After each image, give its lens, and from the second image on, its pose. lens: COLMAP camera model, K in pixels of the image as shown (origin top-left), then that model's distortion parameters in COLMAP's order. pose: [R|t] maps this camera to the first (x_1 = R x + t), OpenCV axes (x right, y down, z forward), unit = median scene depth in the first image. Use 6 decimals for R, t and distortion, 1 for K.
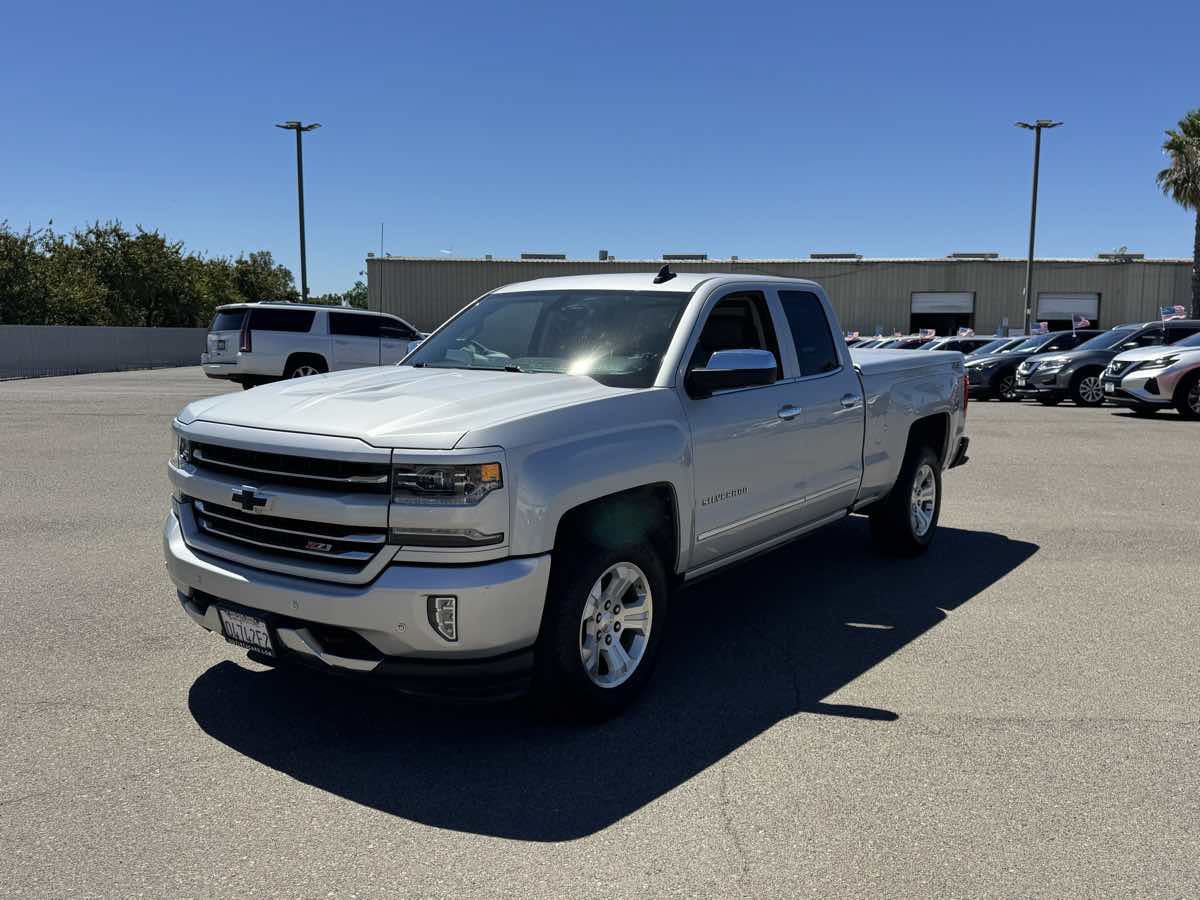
lens RADIAL K [[1011.0, 0, 600.0], [0, 1011.0, 450.0], [0, 0, 1]] dist [0.017056, -0.002460]
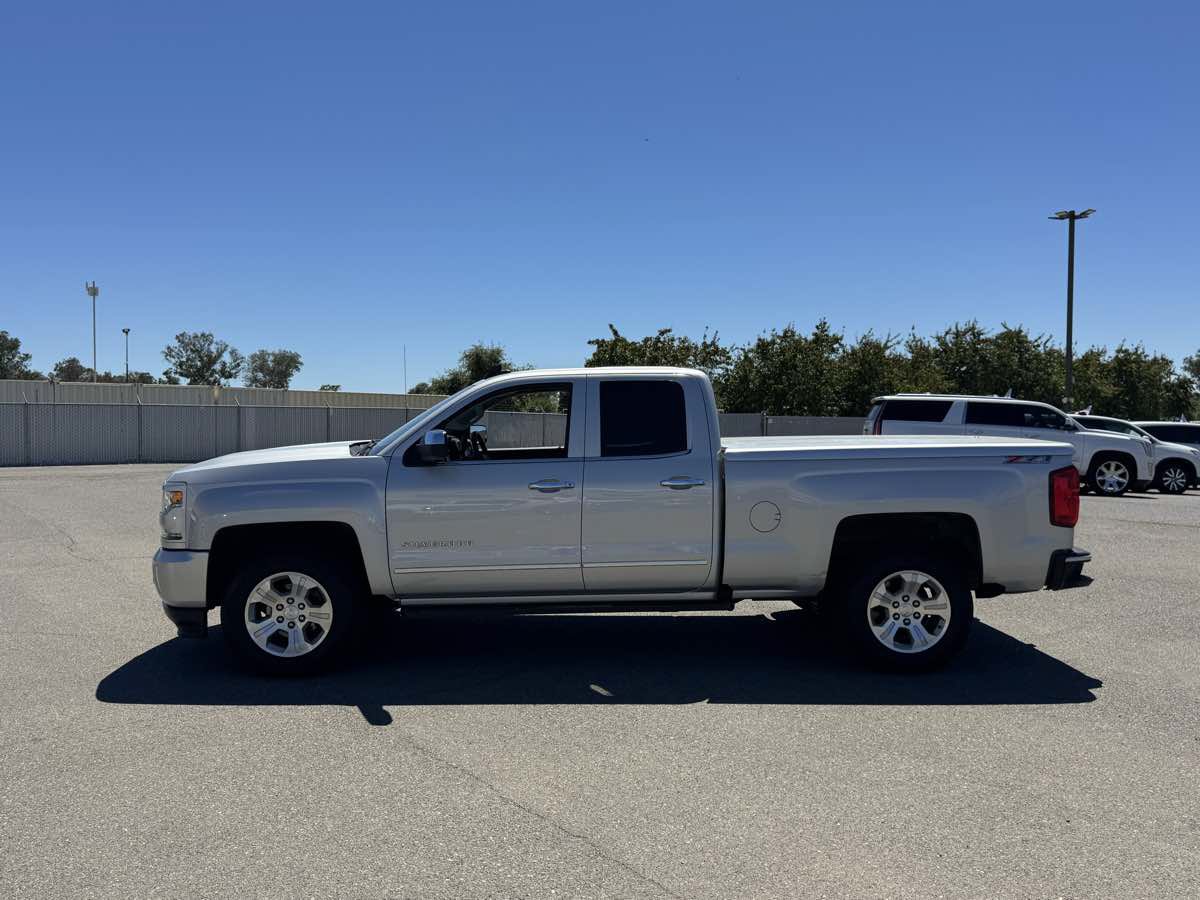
lens RADIAL K [[1011.0, 0, 600.0], [0, 1011.0, 450.0], [0, 0, 1]] dist [0.017056, -0.002460]
pose [[0.628994, 0.023334, -0.777060, 0.294114], [-0.093183, 0.994606, -0.045561, -0.008086], [0.771806, 0.101066, 0.627775, 0.082452]]
